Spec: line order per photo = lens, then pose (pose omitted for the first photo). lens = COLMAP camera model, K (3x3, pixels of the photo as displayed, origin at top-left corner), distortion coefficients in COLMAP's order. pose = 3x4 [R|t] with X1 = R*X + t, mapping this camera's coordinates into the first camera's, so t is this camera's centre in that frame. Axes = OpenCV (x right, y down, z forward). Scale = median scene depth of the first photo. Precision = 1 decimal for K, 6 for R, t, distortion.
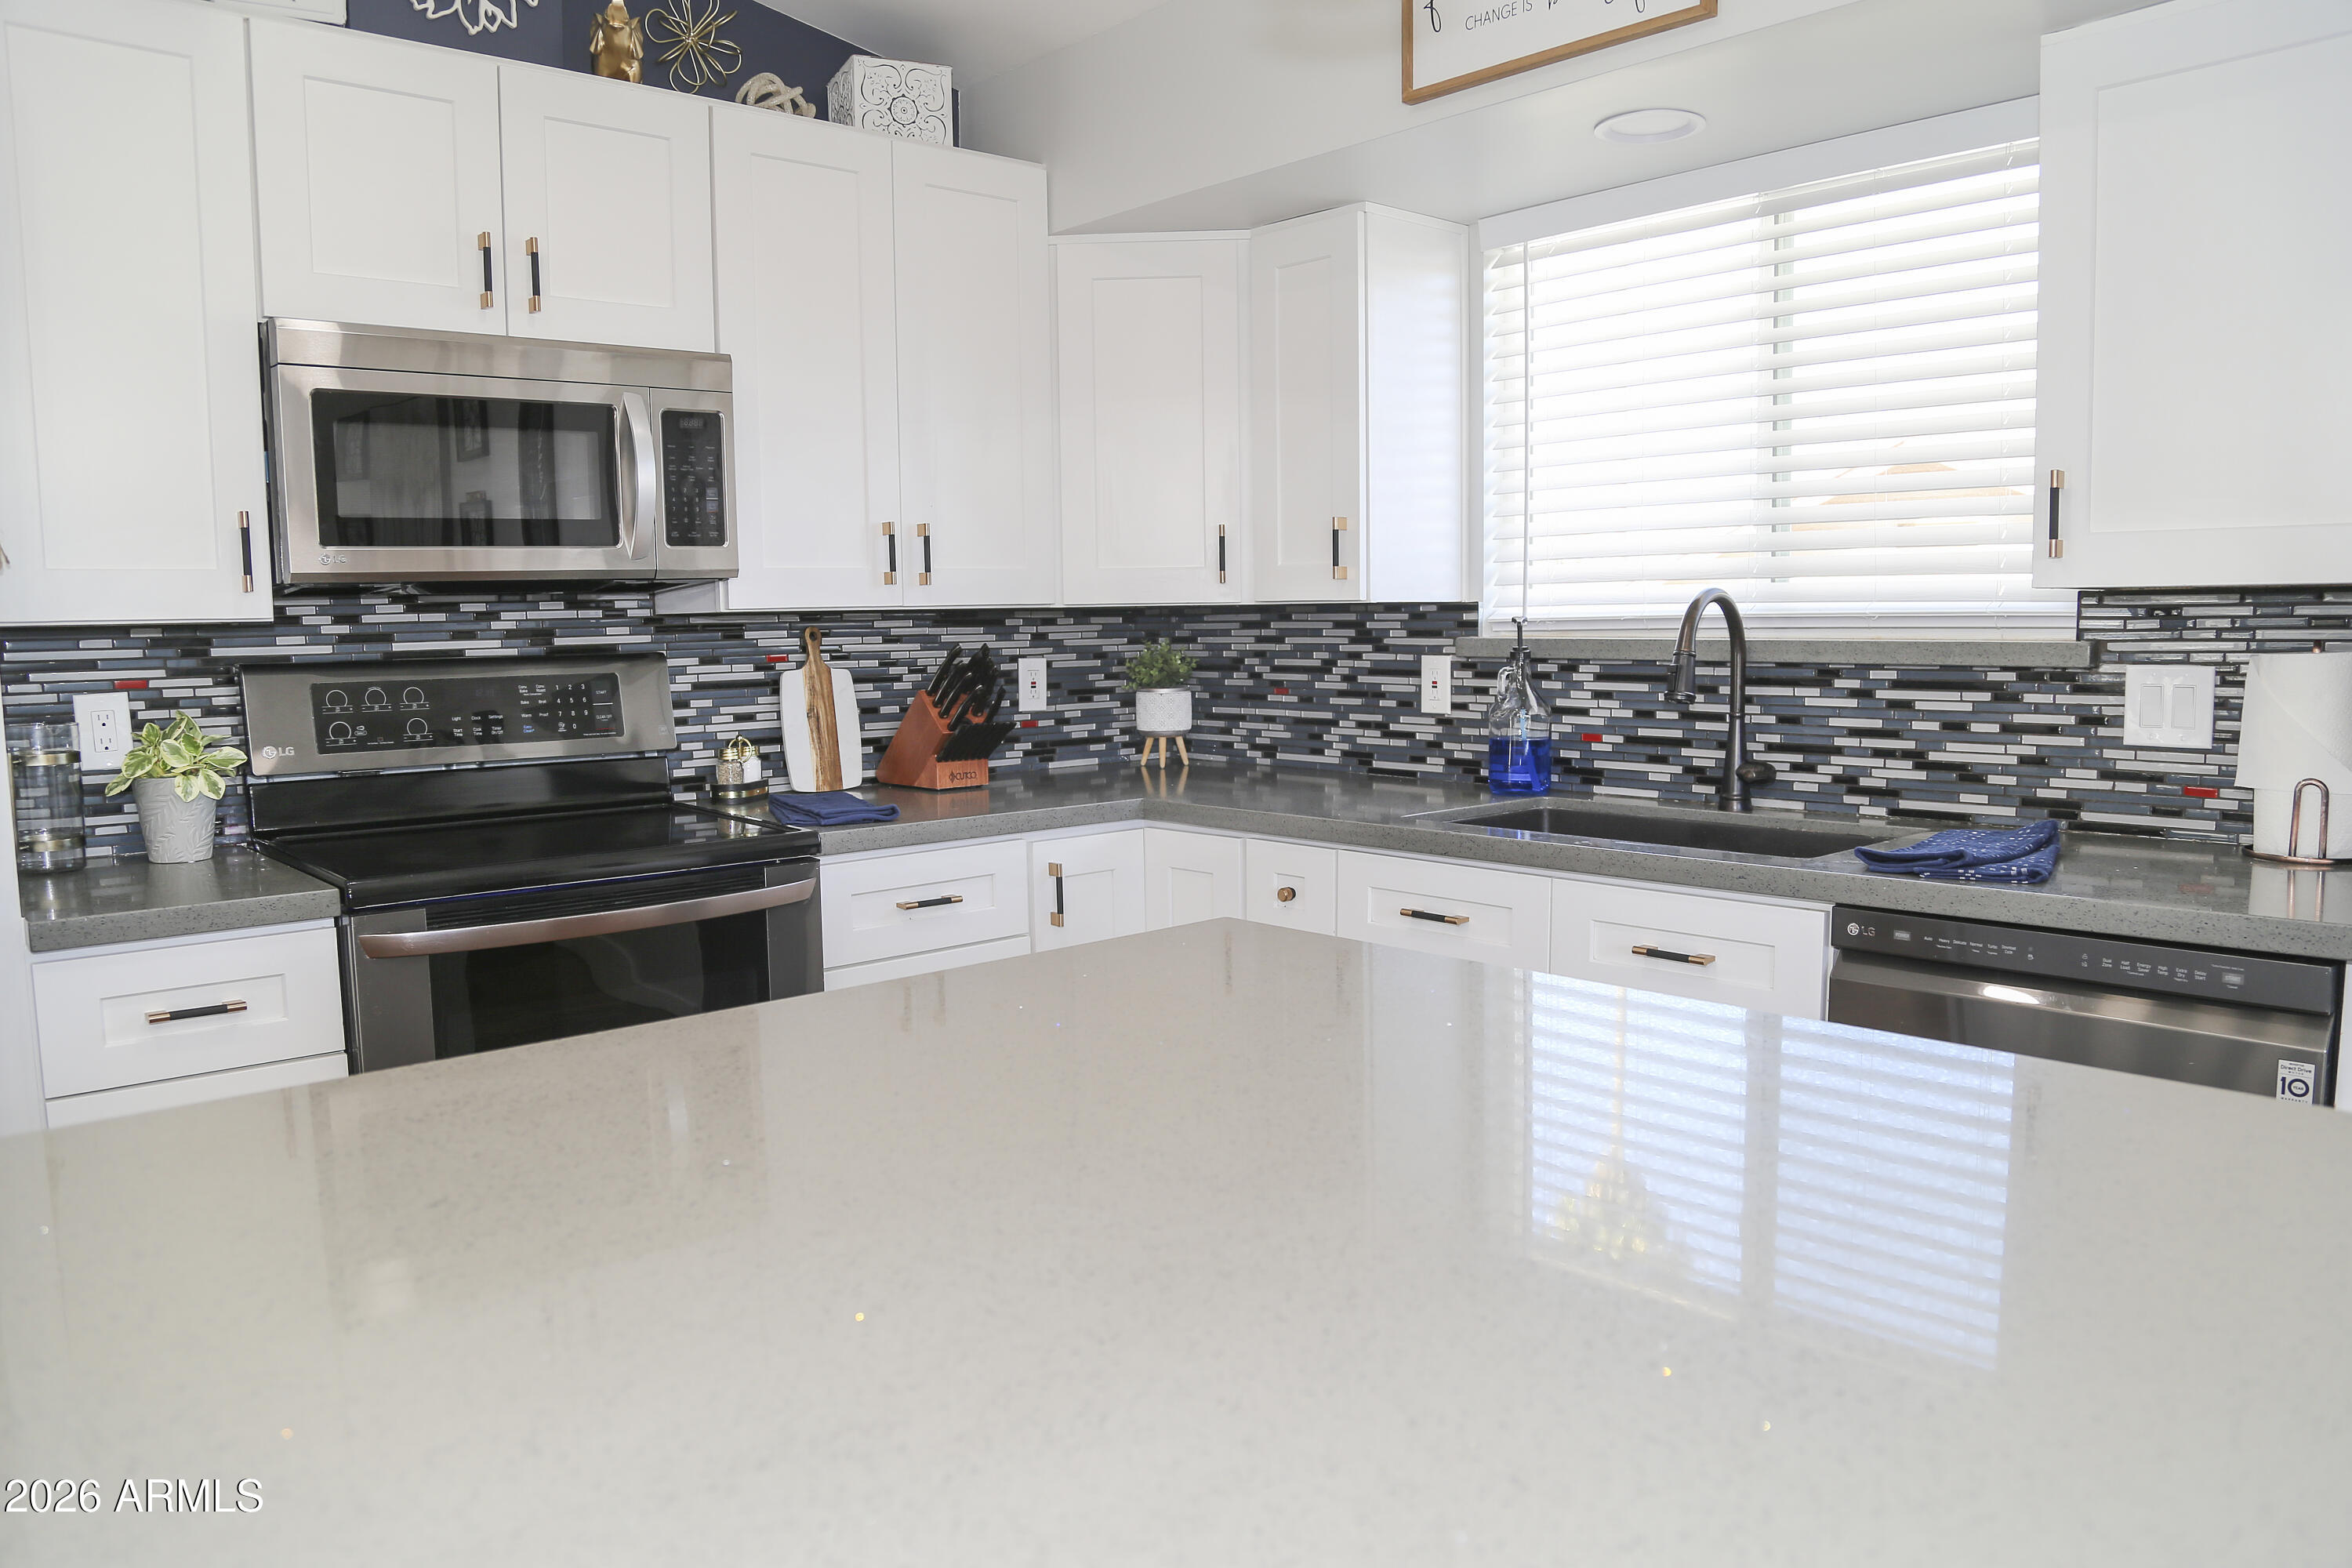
lens RADIAL K [[1605.2, 0, 1174.1], [0, 1605.2, 773.6], [0, 0, 1]] dist [-0.106107, 0.030069]
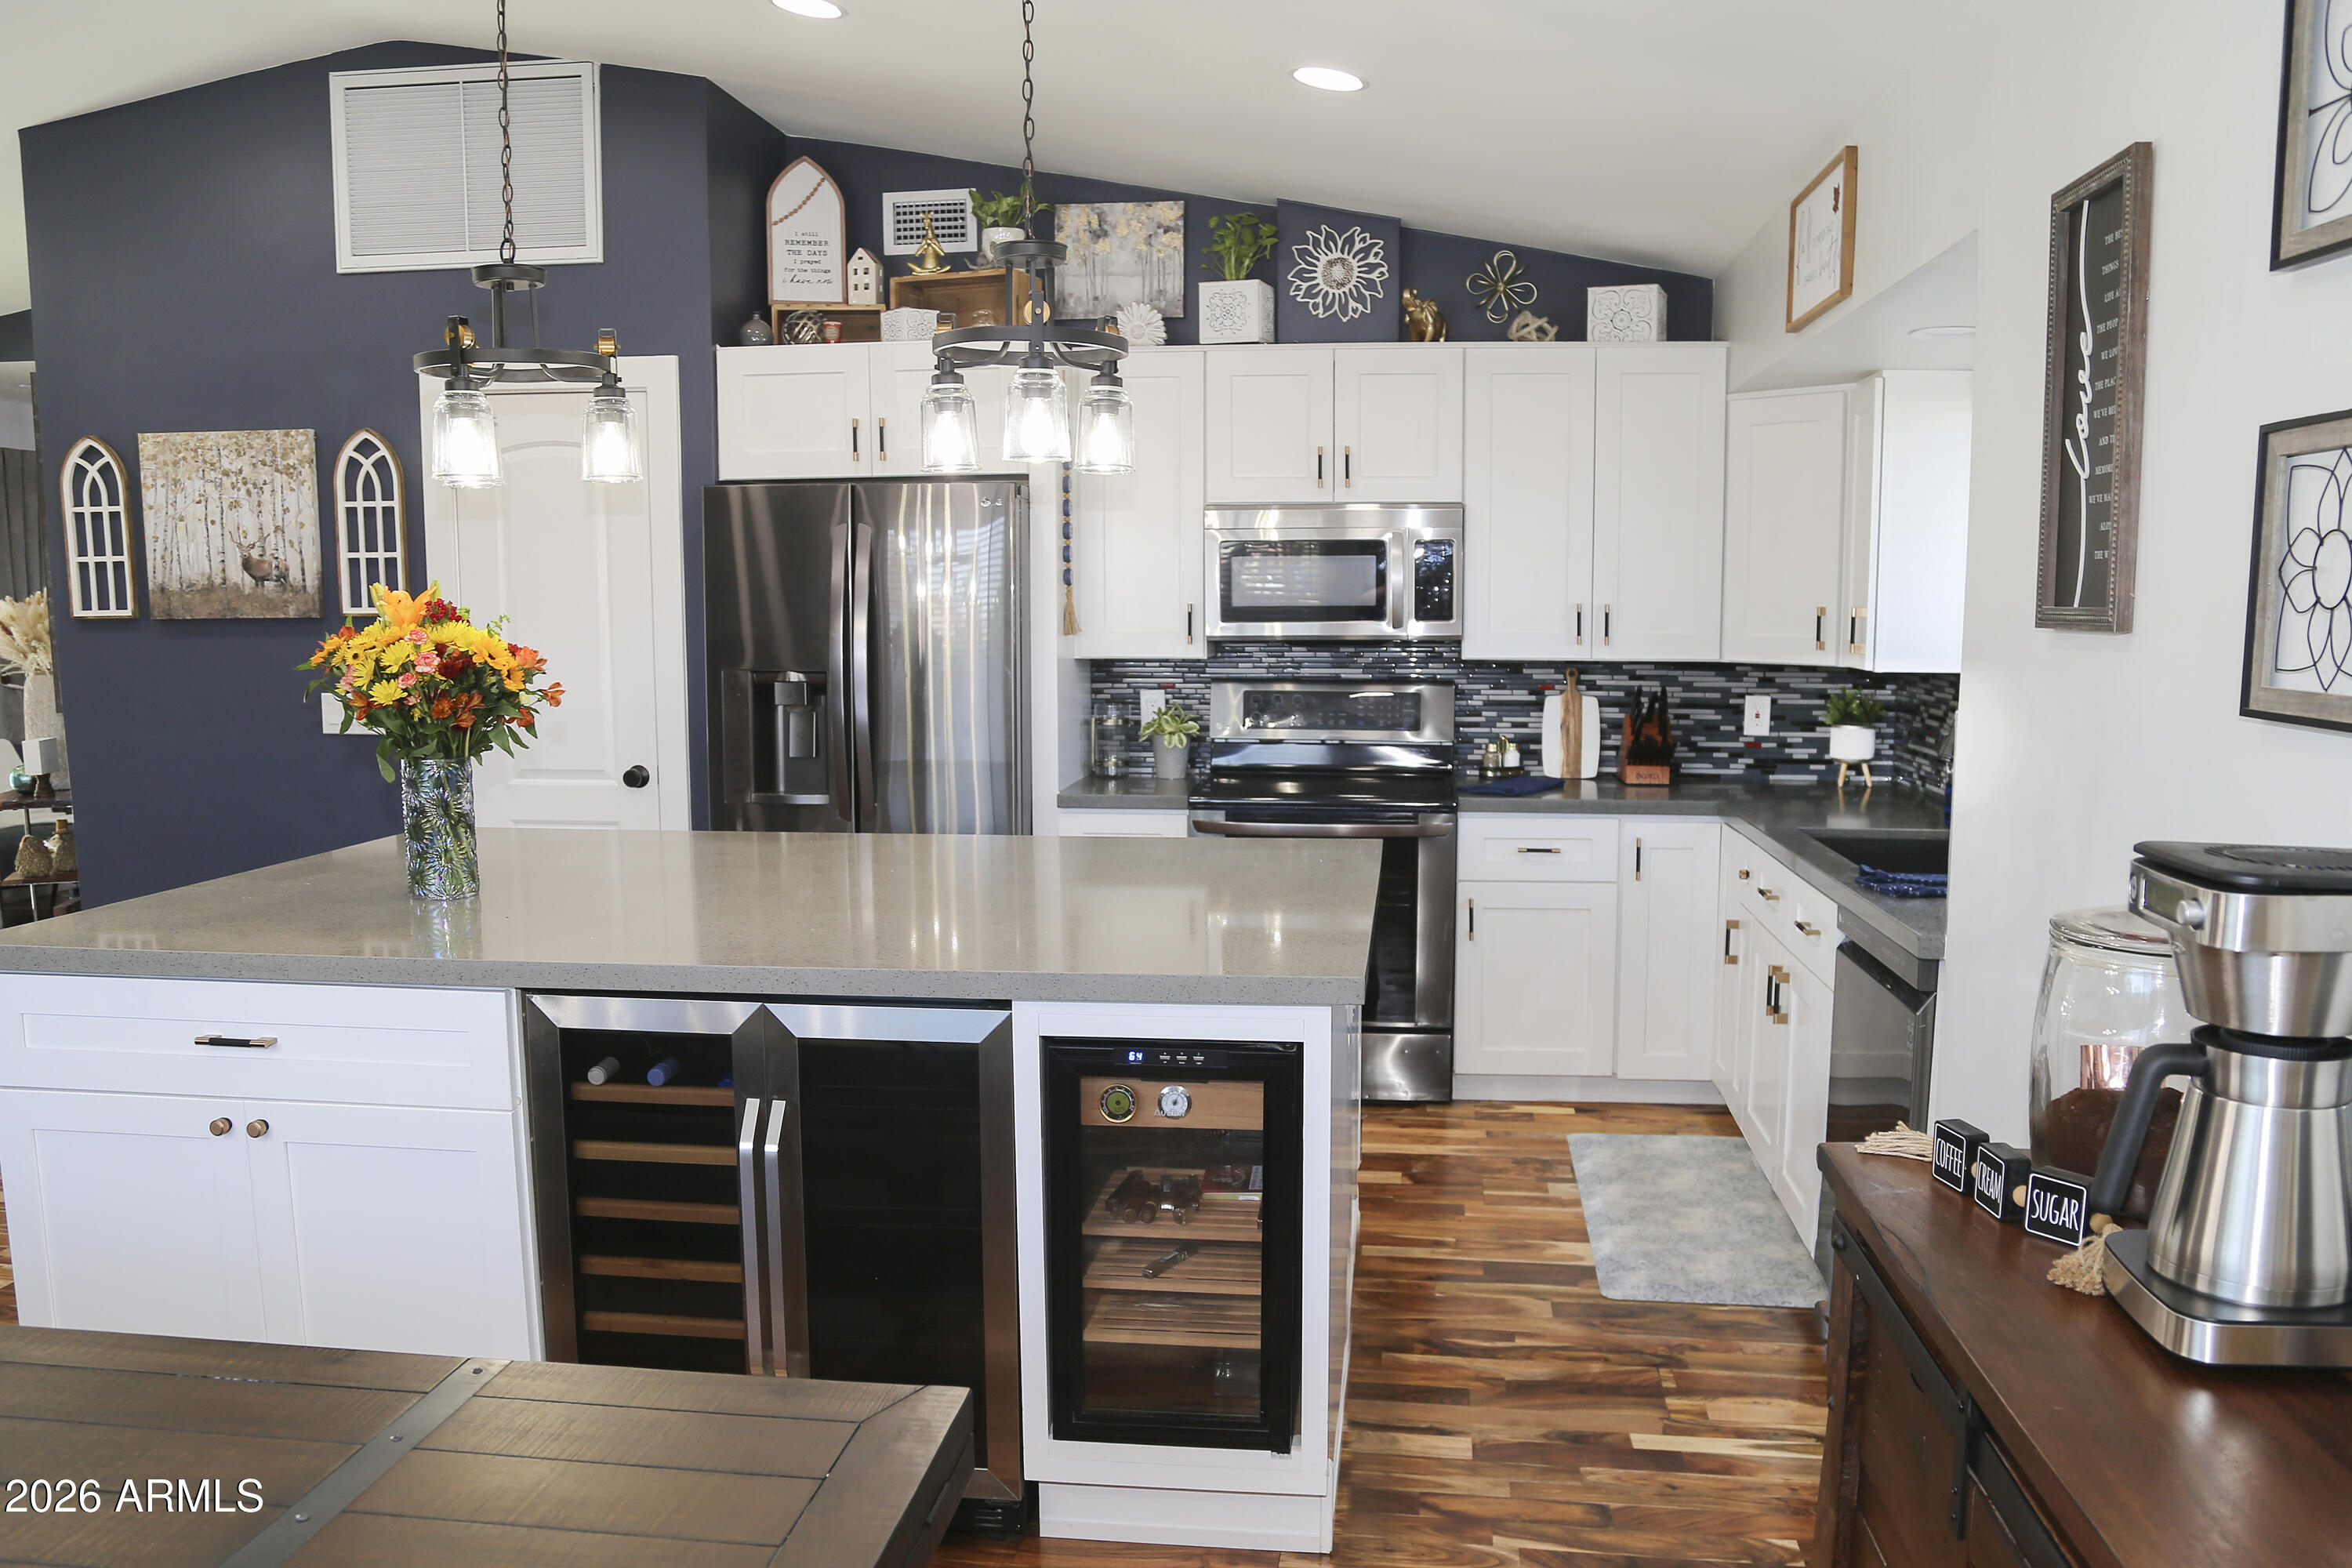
lens RADIAL K [[1605.2, 0, 1179.2], [0, 1605.2, 803.2], [0, 0, 1]] dist [-0.106107, 0.030069]
pose [[0.676401, 0.101564, -0.729498, 0.629131], [-0.082251, 0.994668, 0.062217, -0.028719], [0.731927, 0.017919, 0.681148, -0.281109]]
